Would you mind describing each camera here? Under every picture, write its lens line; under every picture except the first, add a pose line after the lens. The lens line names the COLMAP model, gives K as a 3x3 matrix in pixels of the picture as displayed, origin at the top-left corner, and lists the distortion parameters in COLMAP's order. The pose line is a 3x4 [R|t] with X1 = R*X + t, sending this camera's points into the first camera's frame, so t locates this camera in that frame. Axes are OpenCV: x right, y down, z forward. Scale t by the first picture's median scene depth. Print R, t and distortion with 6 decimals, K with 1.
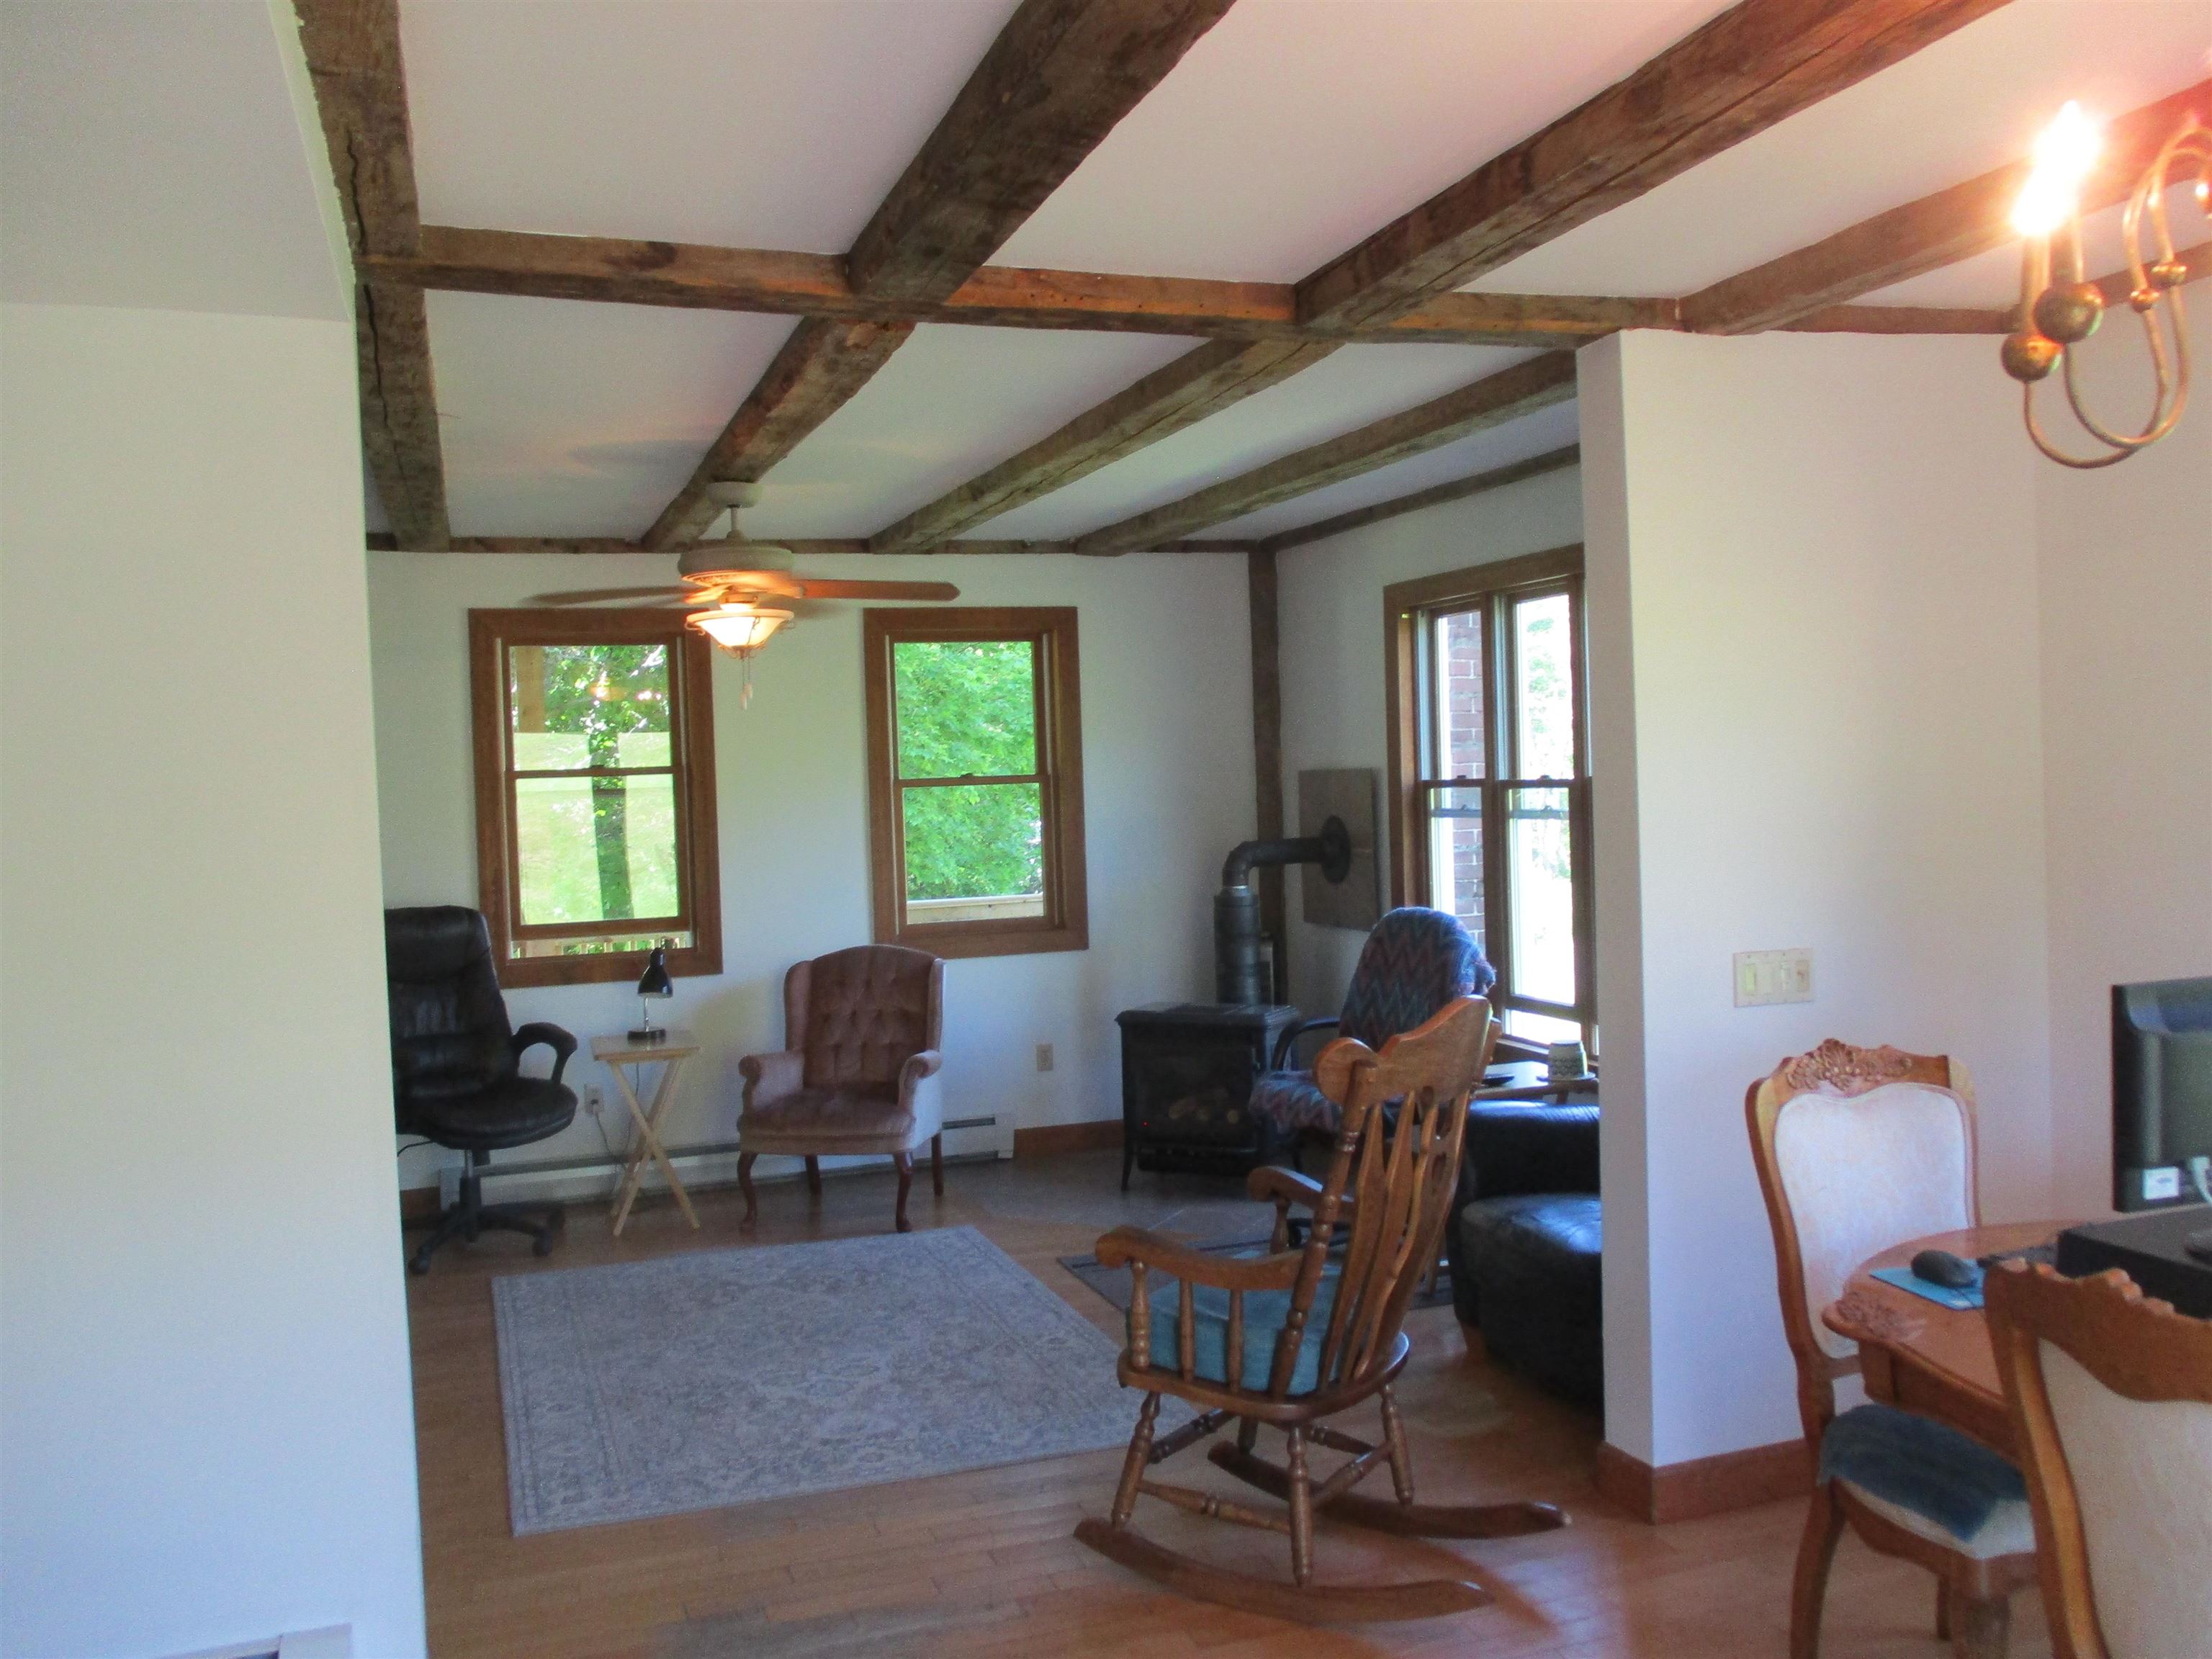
lens RADIAL K [[1871.1, 0, 1130.1], [0, 1871.1, 813.5], [0, 0, 1]] dist [-0.038445, 0.021302]
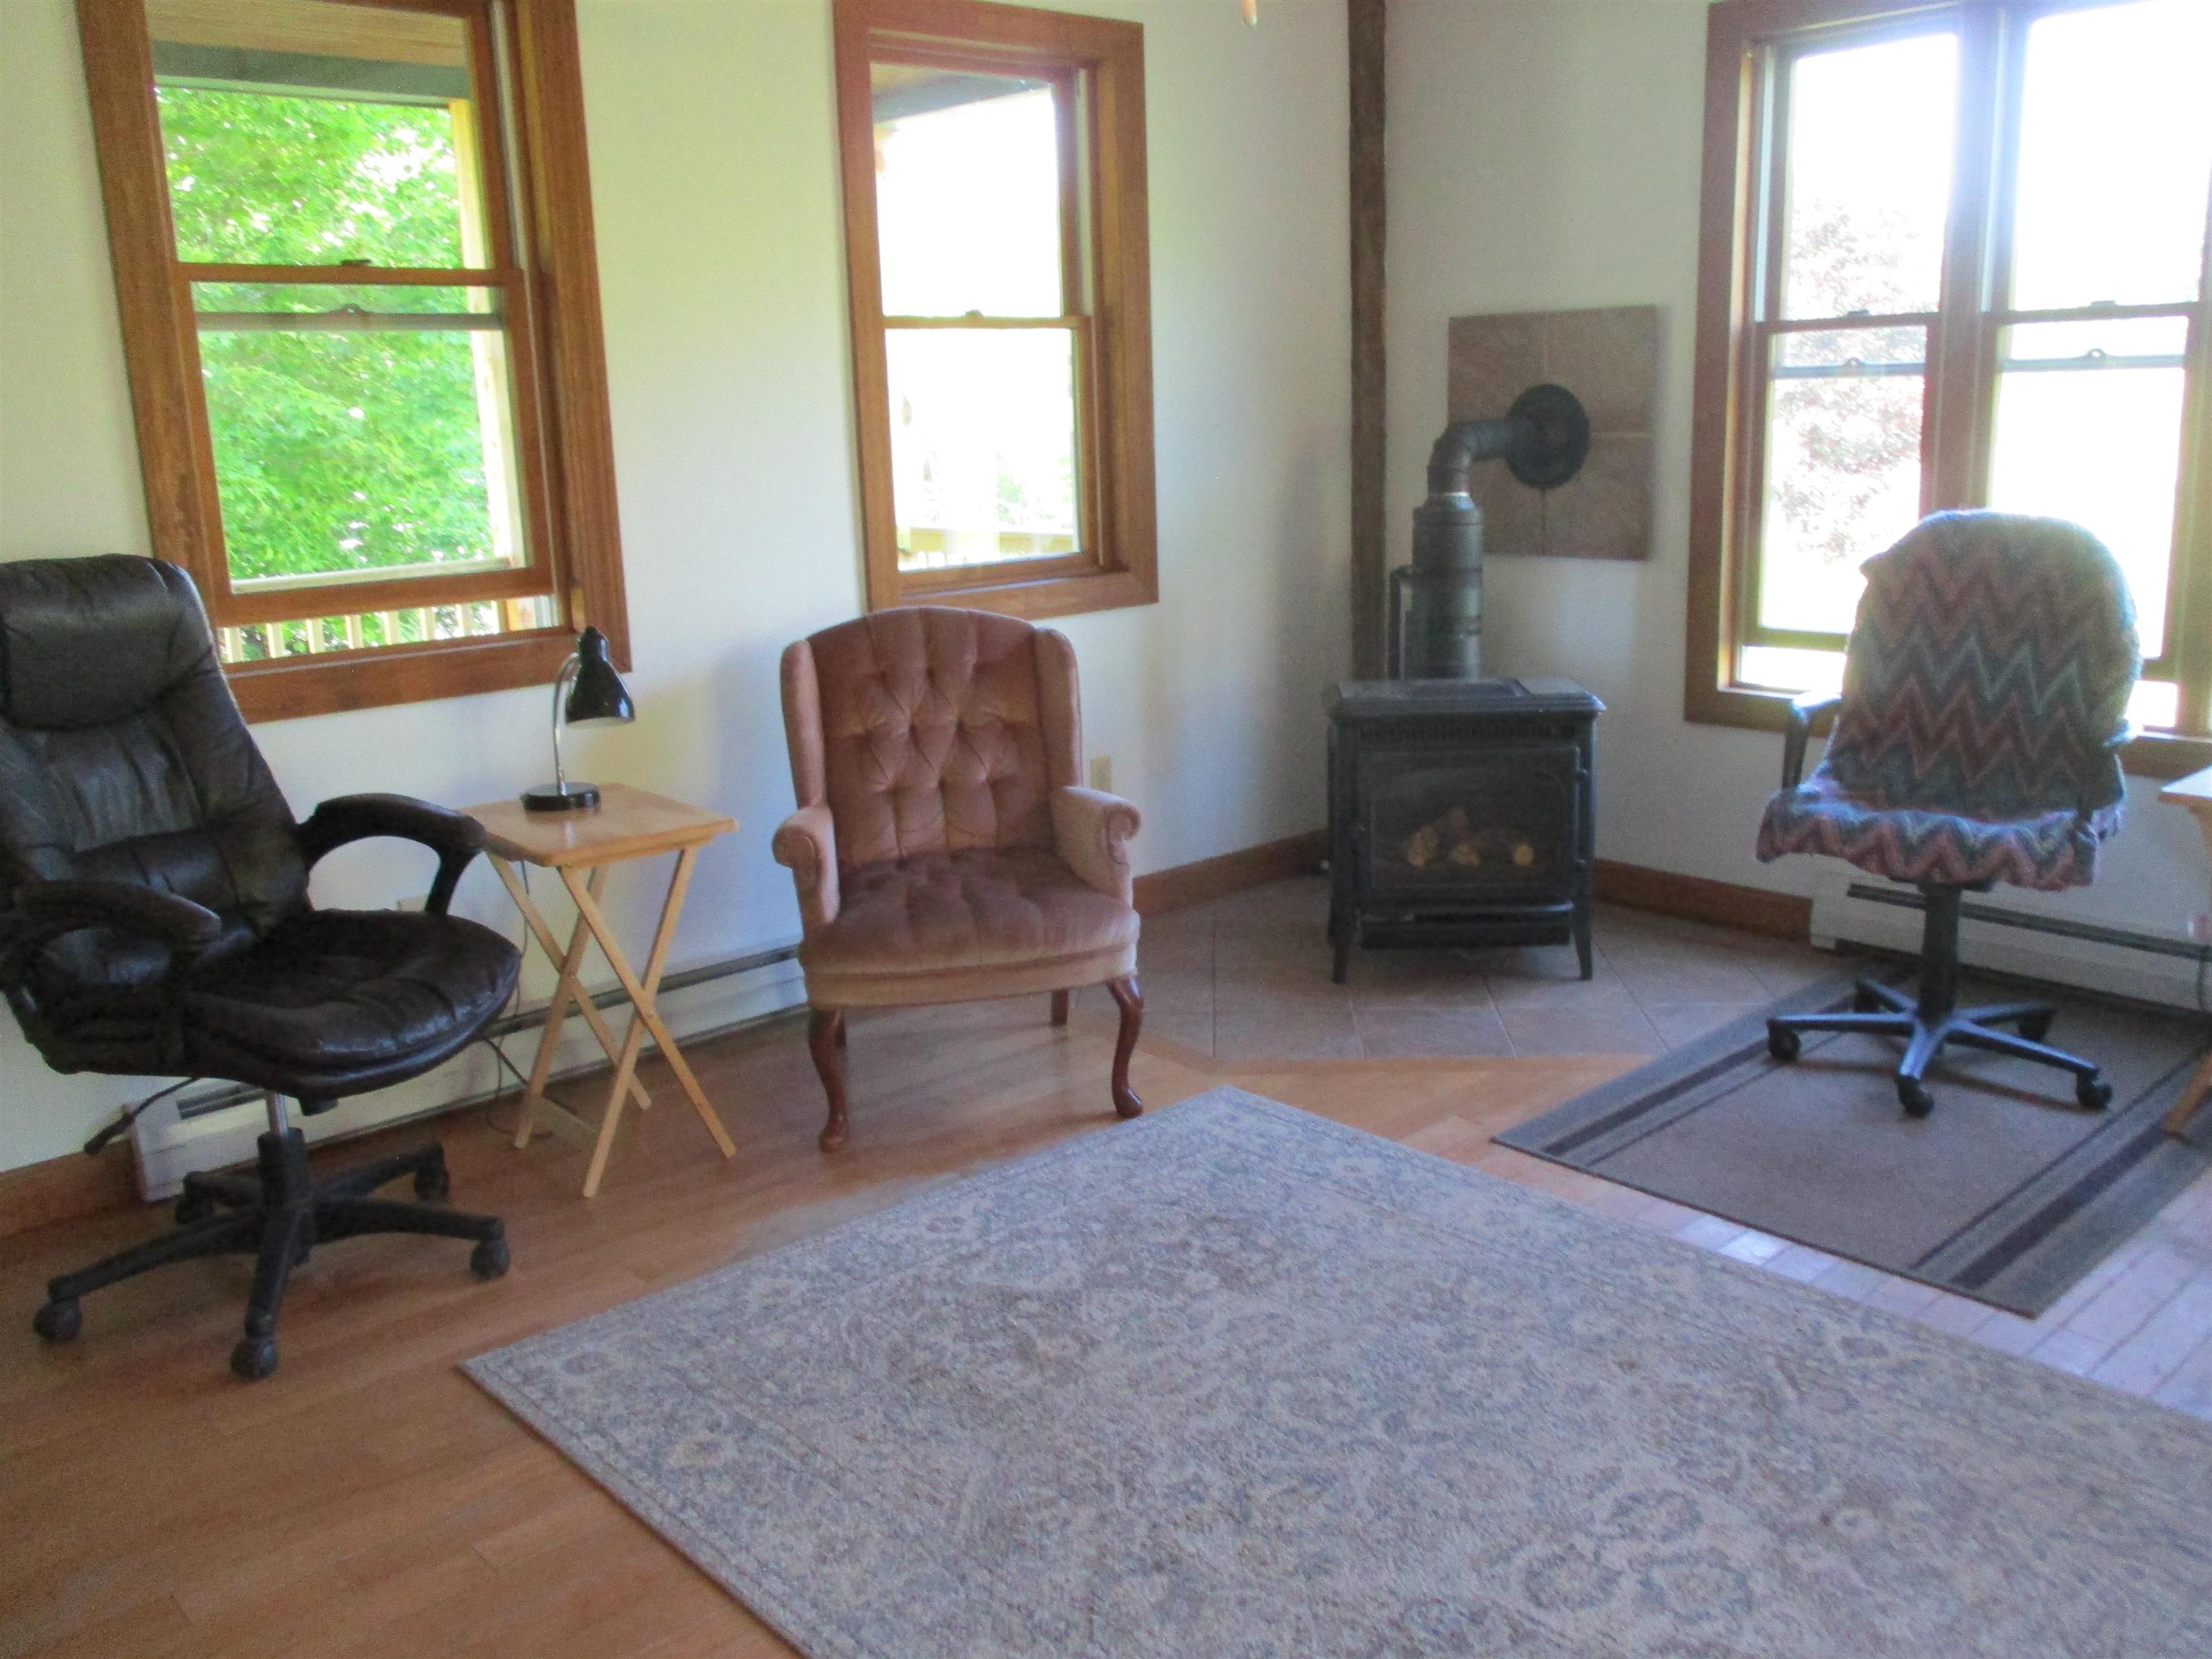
lens RADIAL K [[1871.1, 0, 1122.7], [0, 1871.1, 834.0], [0, 0, 1]] dist [-0.038445, 0.021302]
pose [[0.923986, -0.082099, 0.373511, -0.327119], [0.009259, 0.981201, 0.192765, 0.033209], [-0.382315, -0.174654, 0.907376, 0.506513]]
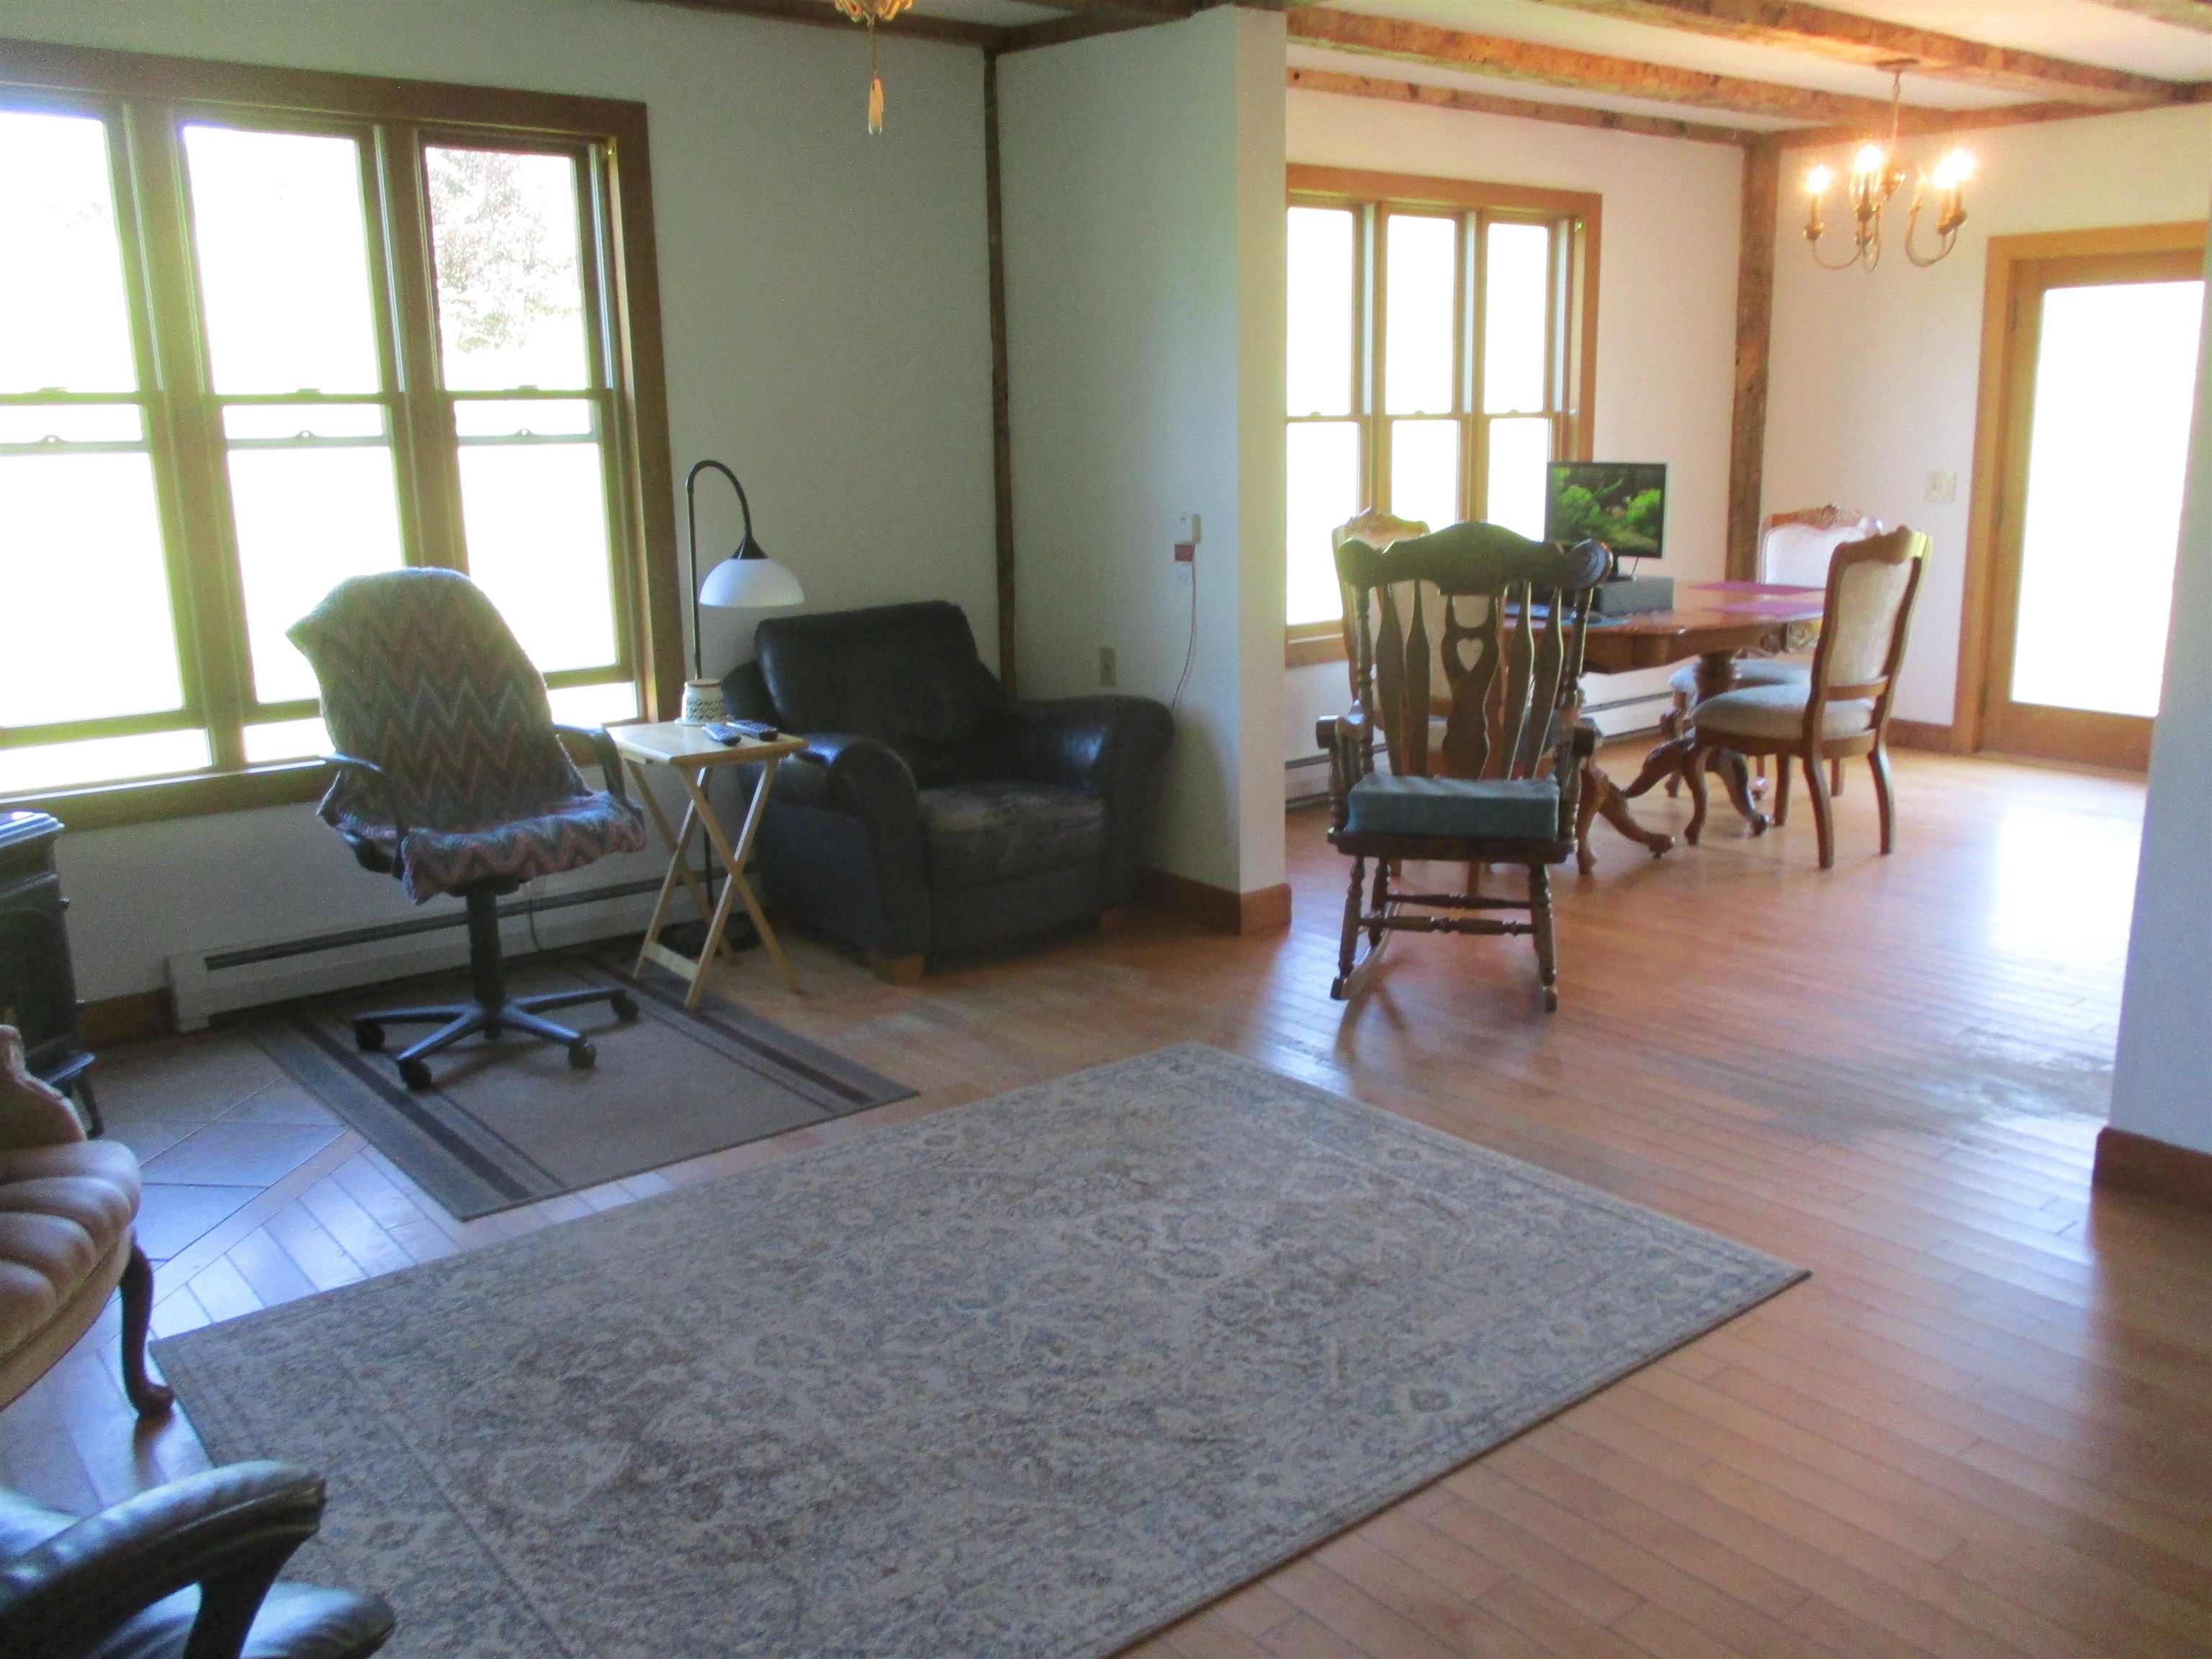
lens RADIAL K [[1871.1, 0, 1125.0], [0, 1871.1, 846.3], [0, 0, 1]] dist [-0.038445, 0.021302]
pose [[-0.316529, -0.190056, 0.929348, -0.572014], [0.052497, 0.974712, 0.217213, 0.013681], [-0.947129, 0.117543, -0.298547, 0.905442]]
